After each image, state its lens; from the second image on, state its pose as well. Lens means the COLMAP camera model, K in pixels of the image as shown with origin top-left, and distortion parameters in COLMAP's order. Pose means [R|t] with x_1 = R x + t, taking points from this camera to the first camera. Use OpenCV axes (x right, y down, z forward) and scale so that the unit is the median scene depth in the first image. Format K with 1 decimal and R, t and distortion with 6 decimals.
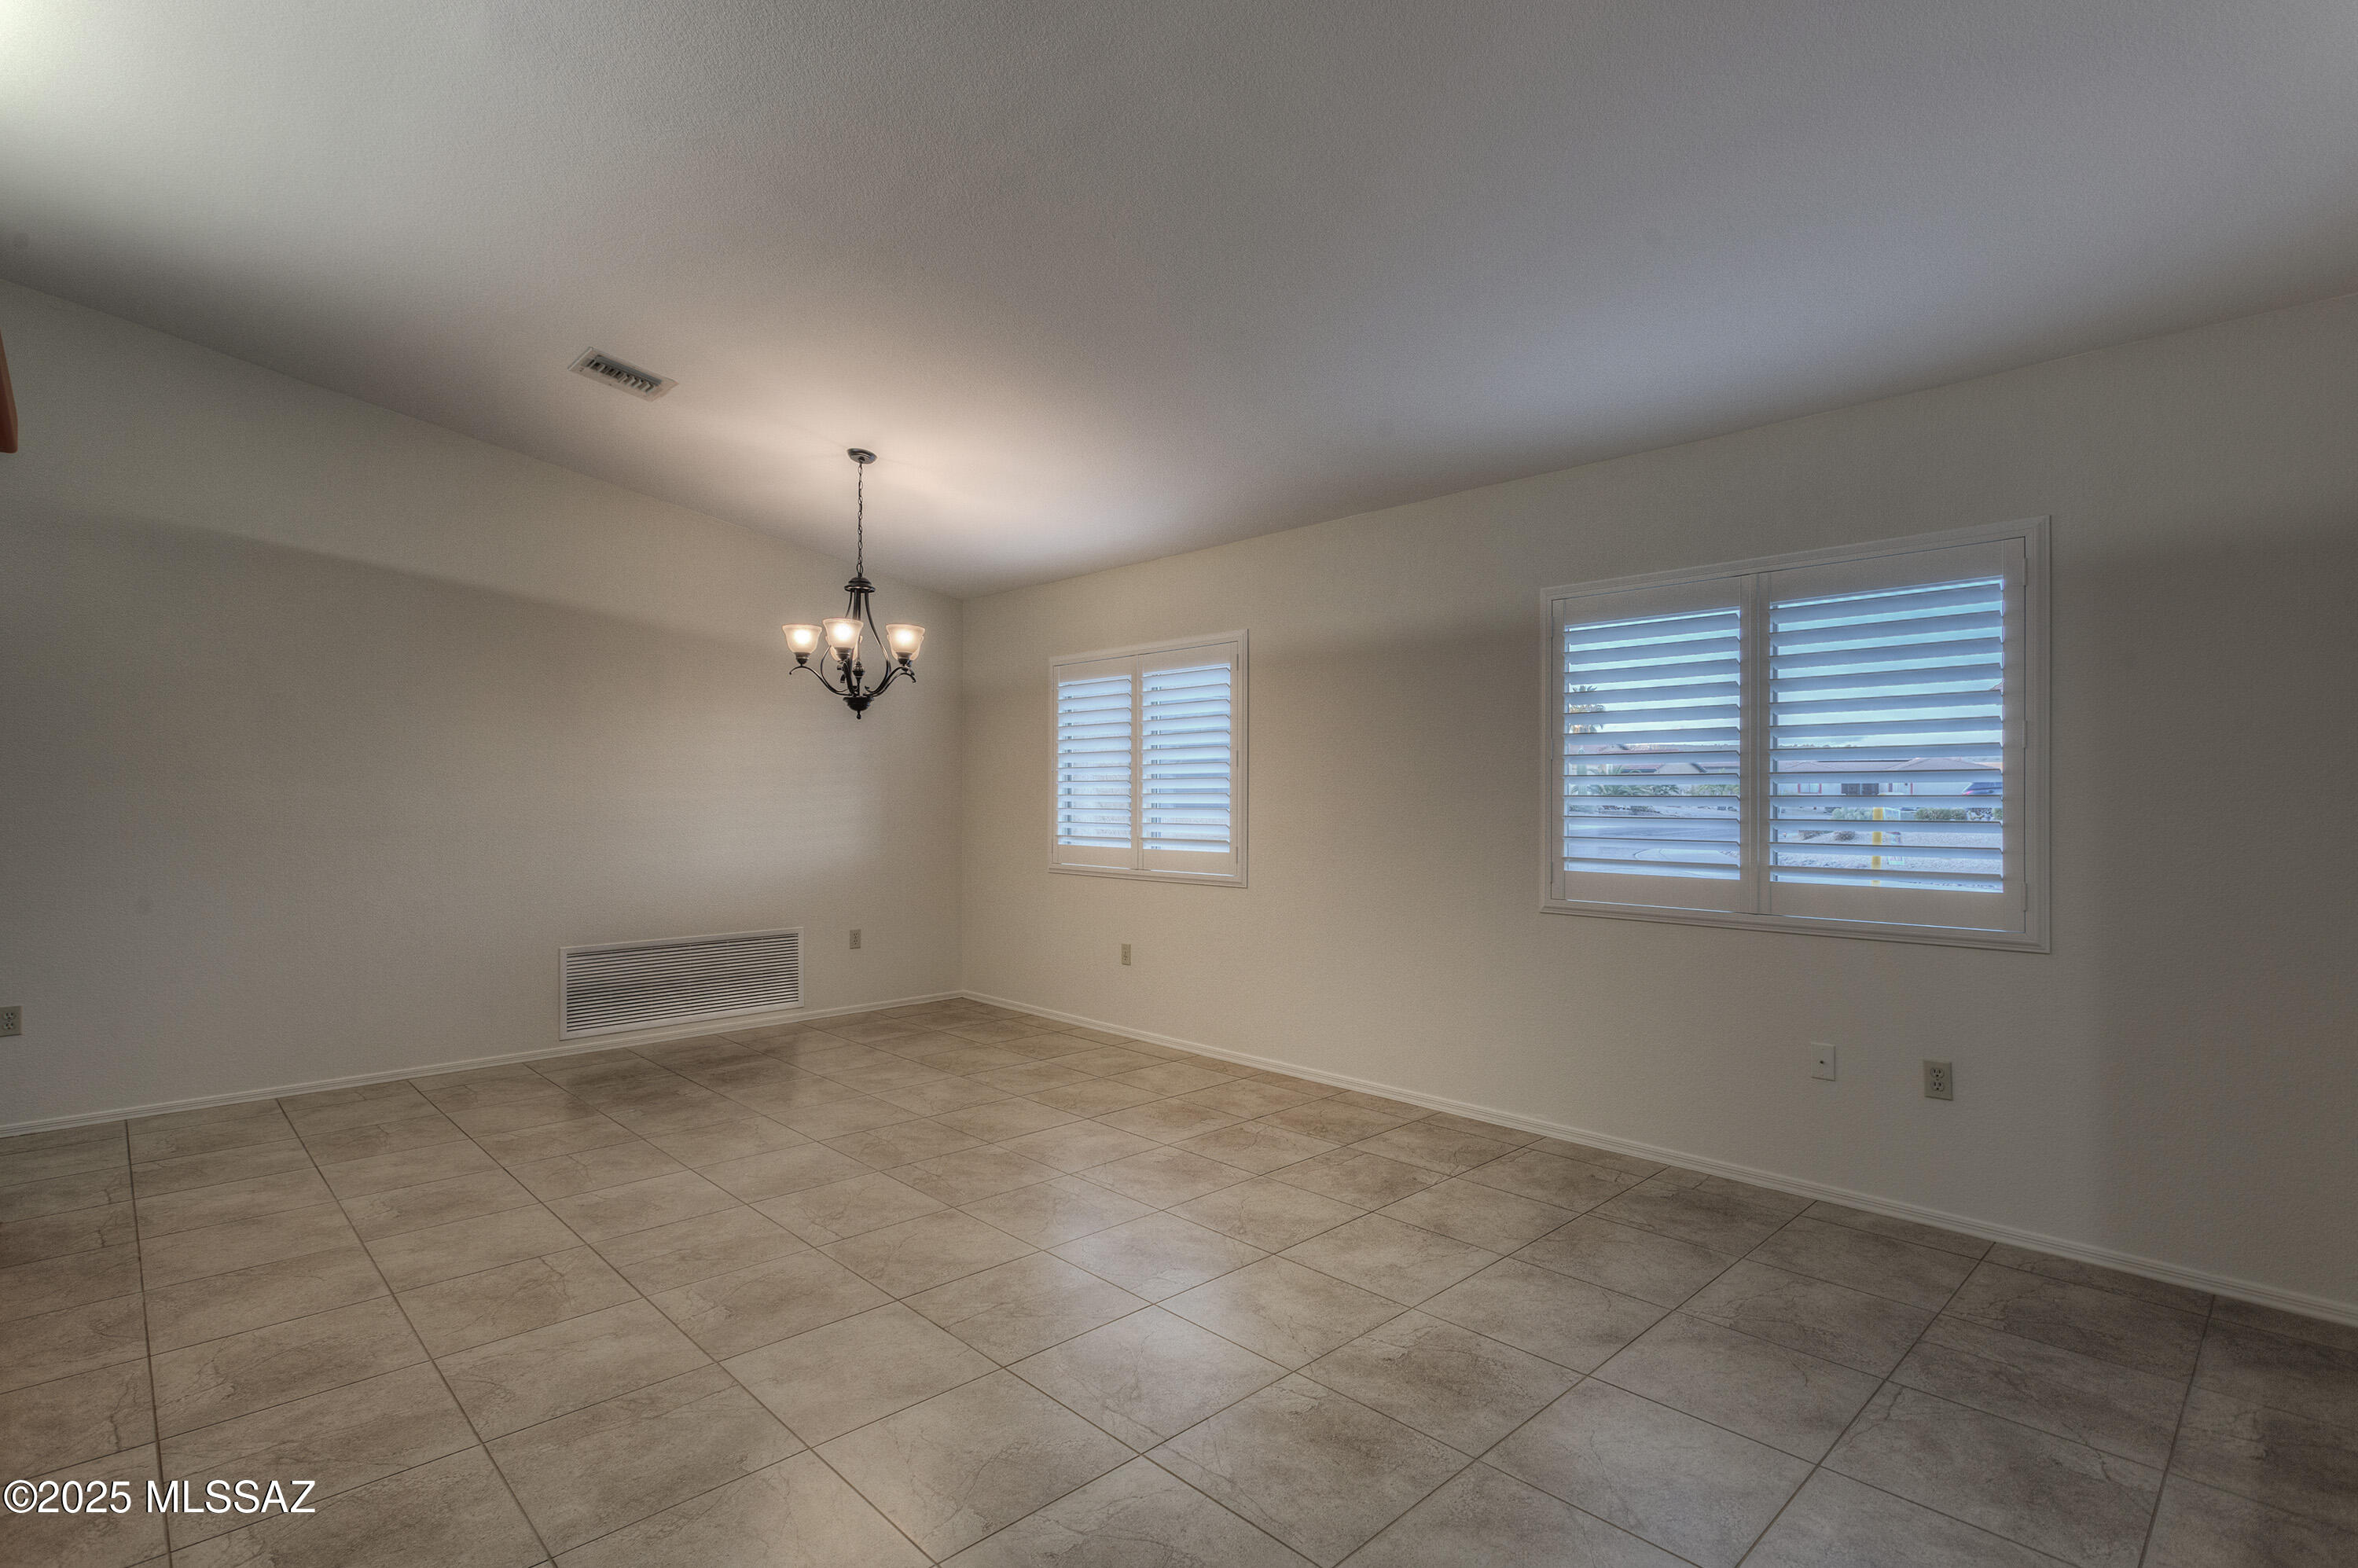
lens RADIAL K [[1142.3, 0, 1182.7], [0, 1142.3, 785.2], [0, 0, 1]] dist [-0.000360, 0.002234]
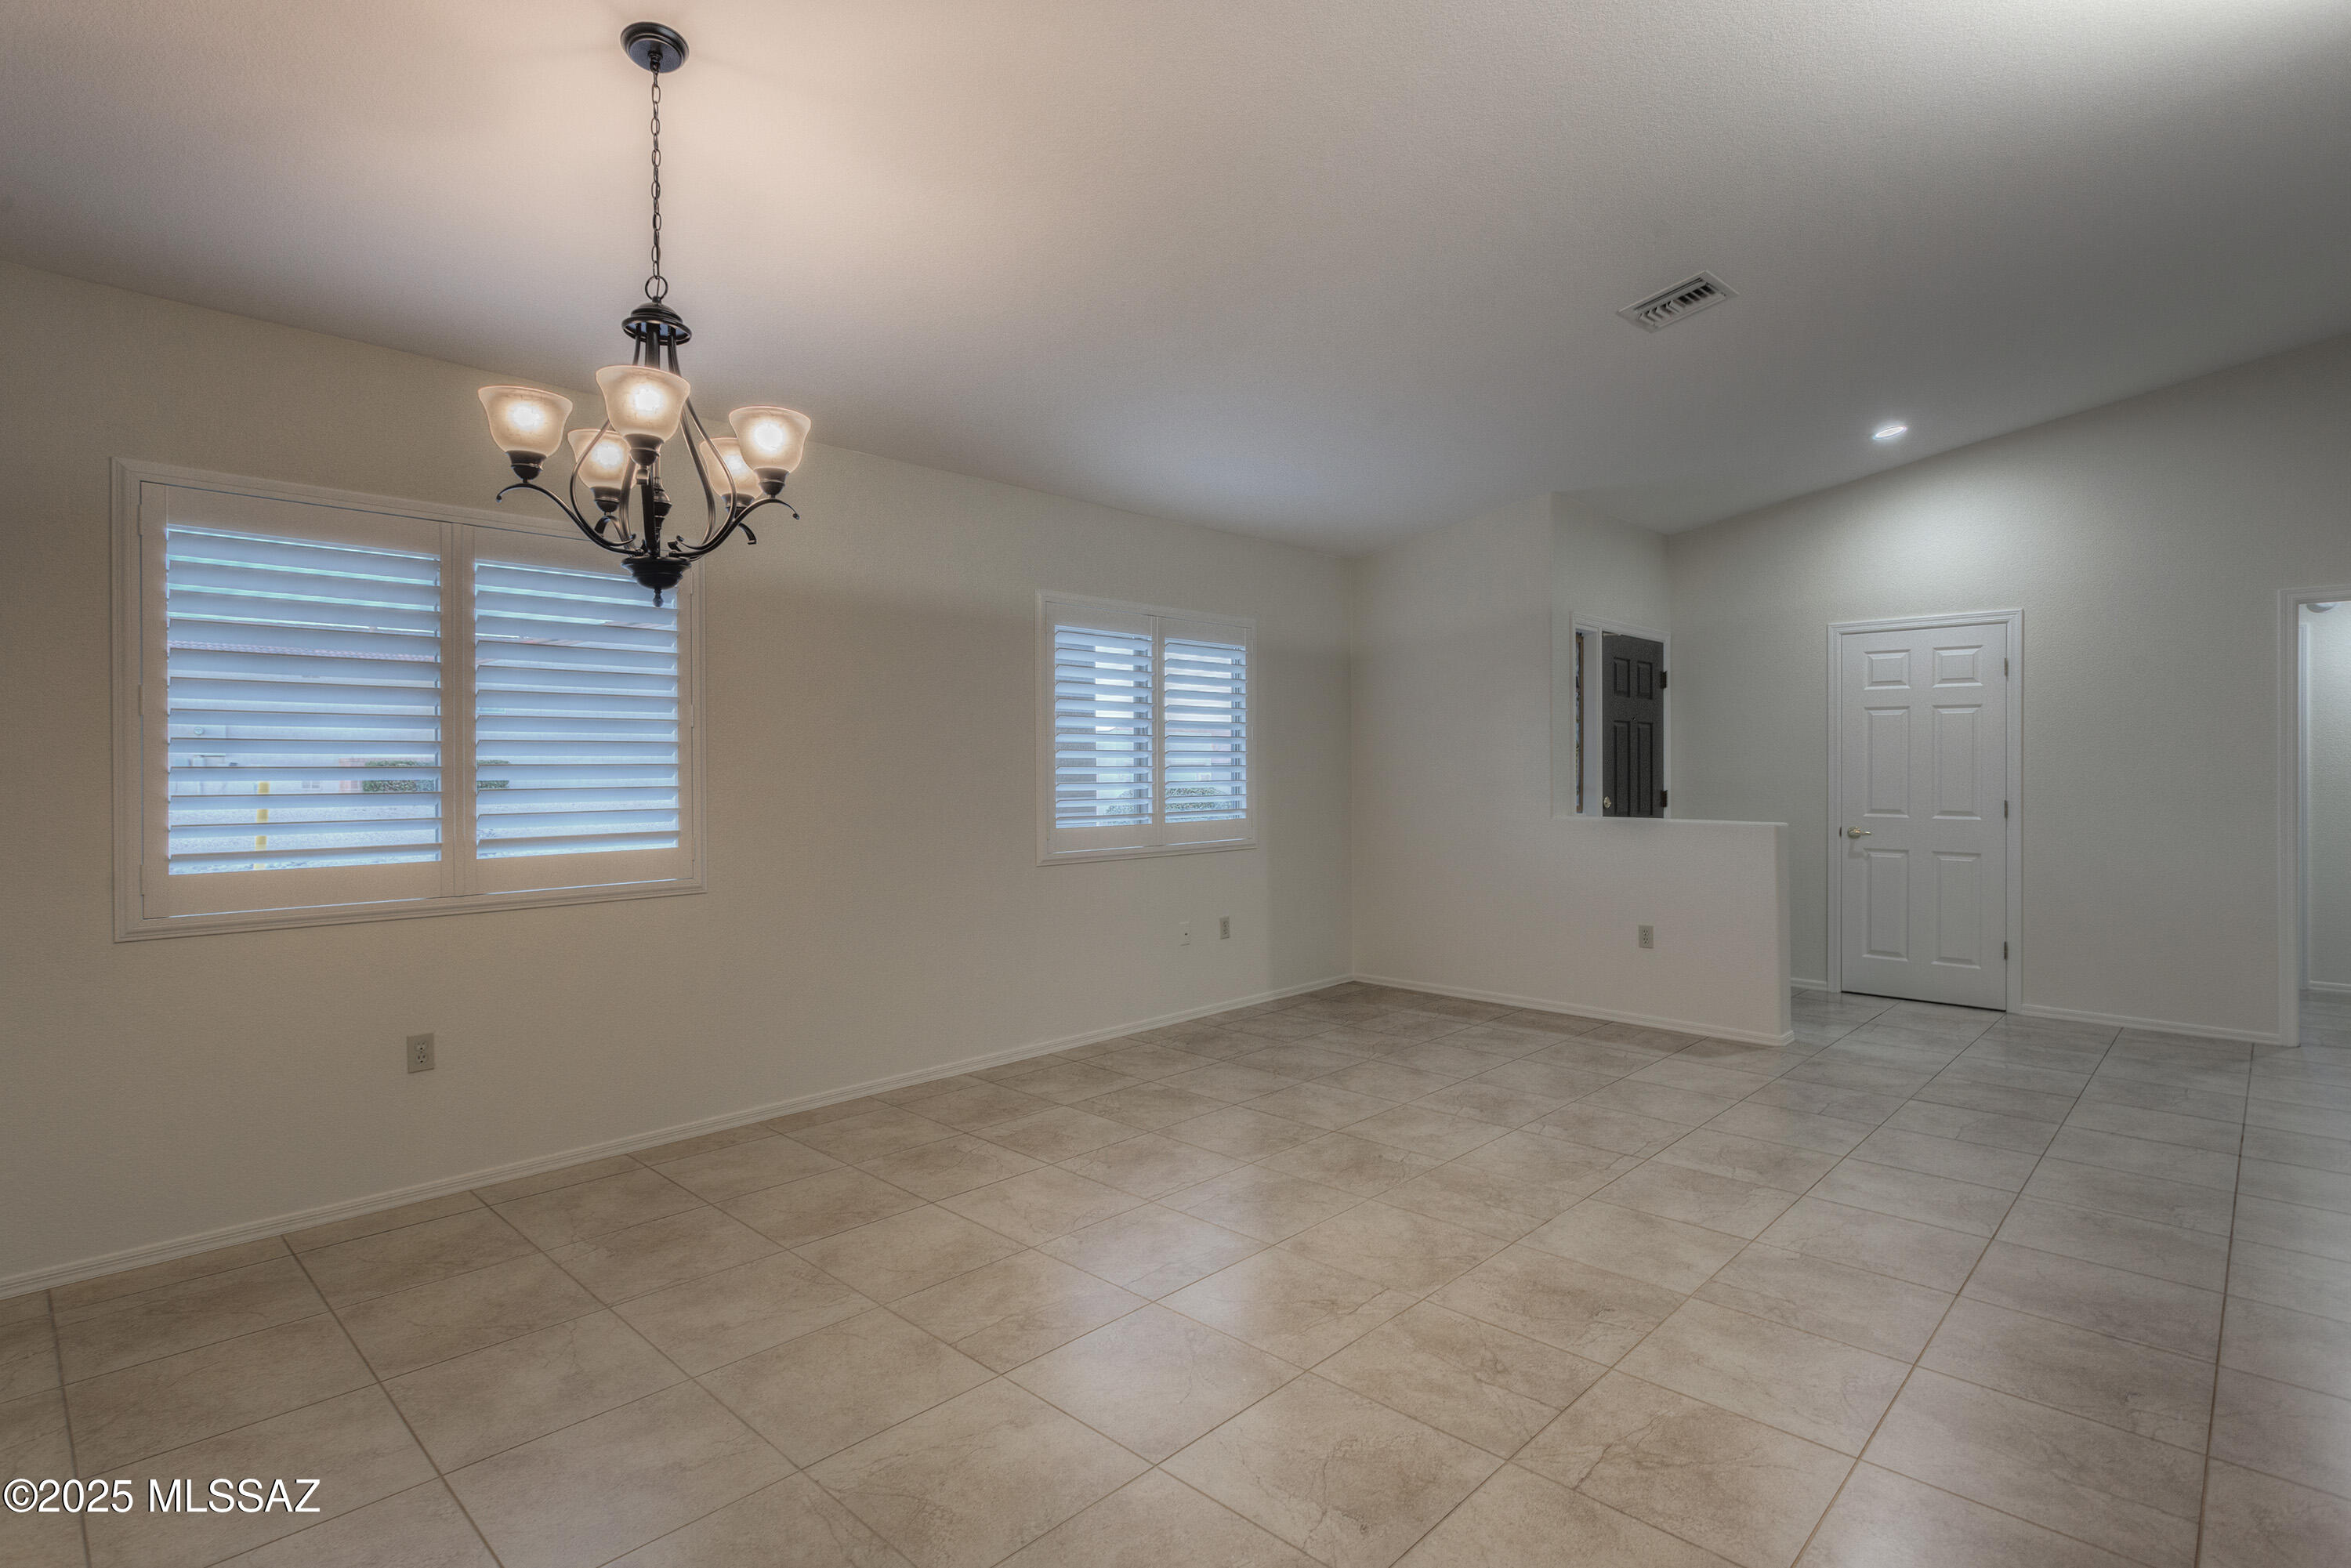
lens RADIAL K [[1138.9, 0, 1185.1], [0, 1138.9, 774.7], [0, 0, 1]] dist [-0.000360, 0.002234]
pose [[-0.043030, -0.008549, 0.999037, -0.962303], [-0.006449, 0.999945, 0.008279, 0.007910], [-0.999053, -0.006087, -0.043083, 1.011789]]
